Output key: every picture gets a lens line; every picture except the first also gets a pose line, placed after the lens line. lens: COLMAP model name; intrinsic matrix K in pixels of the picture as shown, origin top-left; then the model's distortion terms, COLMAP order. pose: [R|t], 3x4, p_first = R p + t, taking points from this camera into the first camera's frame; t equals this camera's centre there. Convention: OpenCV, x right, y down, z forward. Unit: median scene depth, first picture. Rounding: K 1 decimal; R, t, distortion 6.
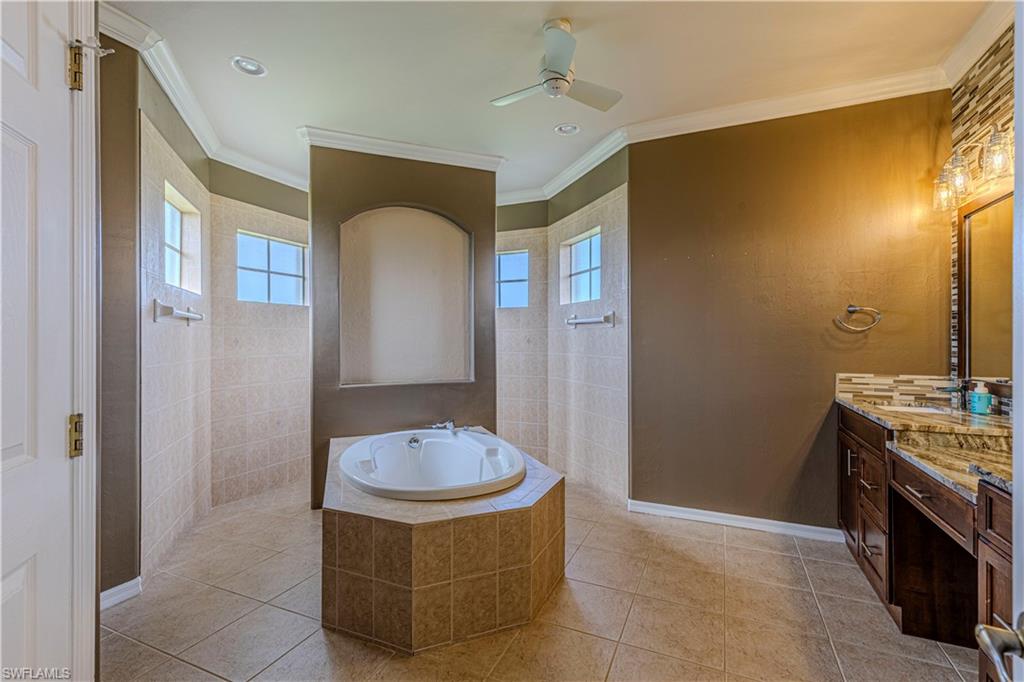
lens RADIAL K [[457.6, 0, 509.9], [0, 457.6, 342.8], [0, 0, 1]] dist [0.011854, -0.003046]
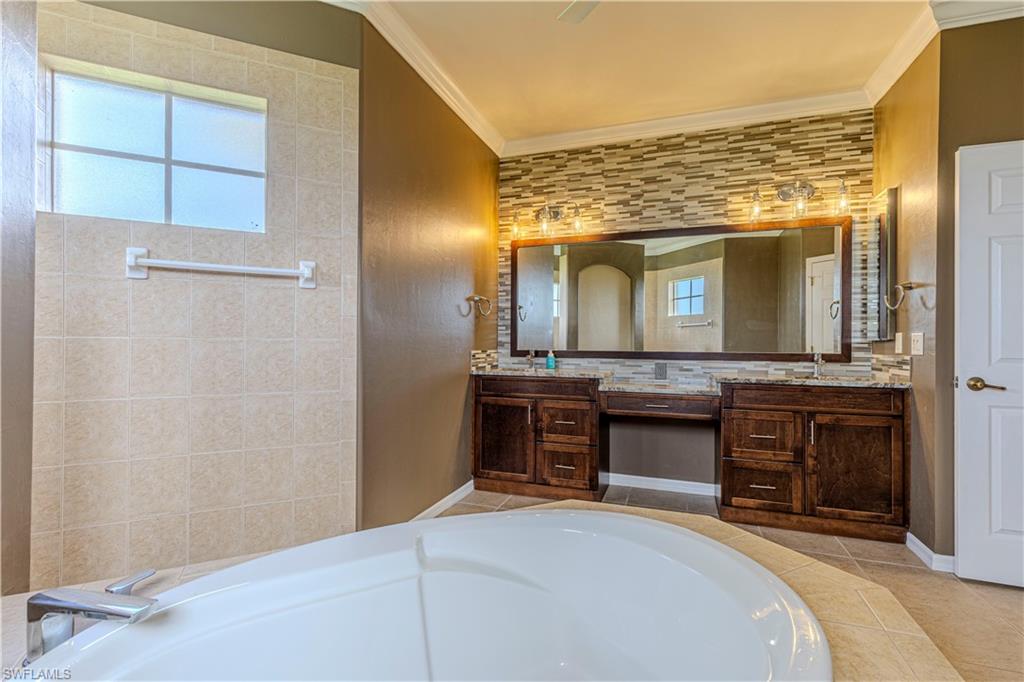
lens RADIAL K [[457.6, 0, 512.4], [0, 457.6, 338.7], [0, 0, 1]] dist [0.011854, -0.003046]
pose [[-0.083045, 0.008492, 0.996510, -0.383171], [-0.000719, 0.999963, -0.008581, 0.035161], [-0.996546, -0.001429, -0.083035, 0.779052]]
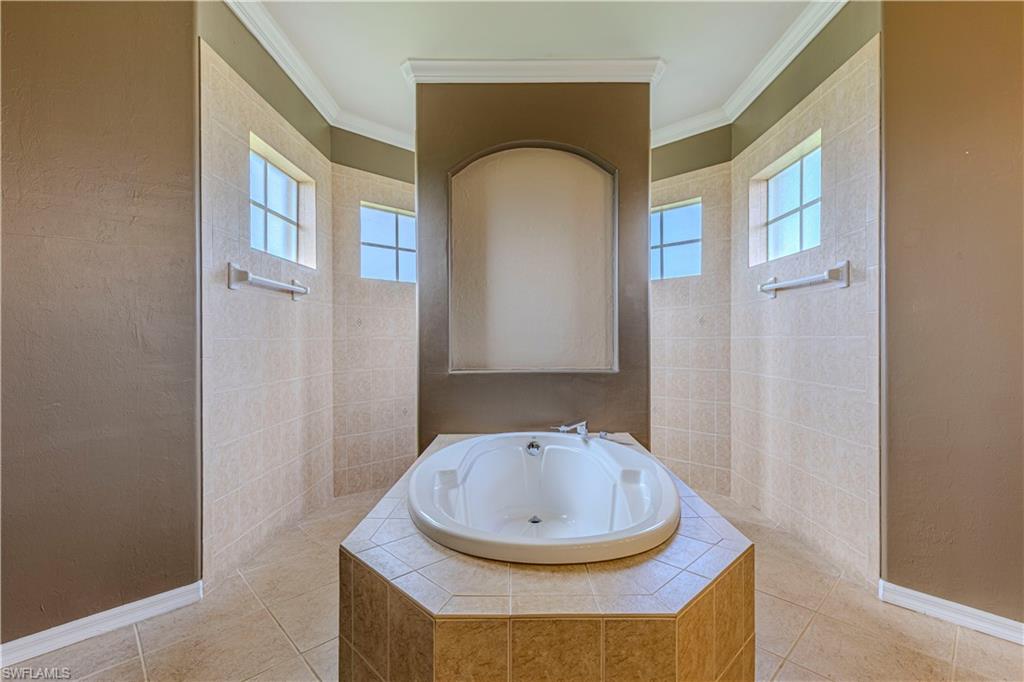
lens RADIAL K [[457.6, 0, 512.4], [0, 457.6, 339.7], [0, 0, 1]] dist [0.011854, -0.003046]
pose [[0.931190, 0.002255, -0.364527, 0.035540], [-0.002735, 0.999996, -0.000802, 0.036503], [0.364523, 0.001744, 0.931193, 0.270805]]
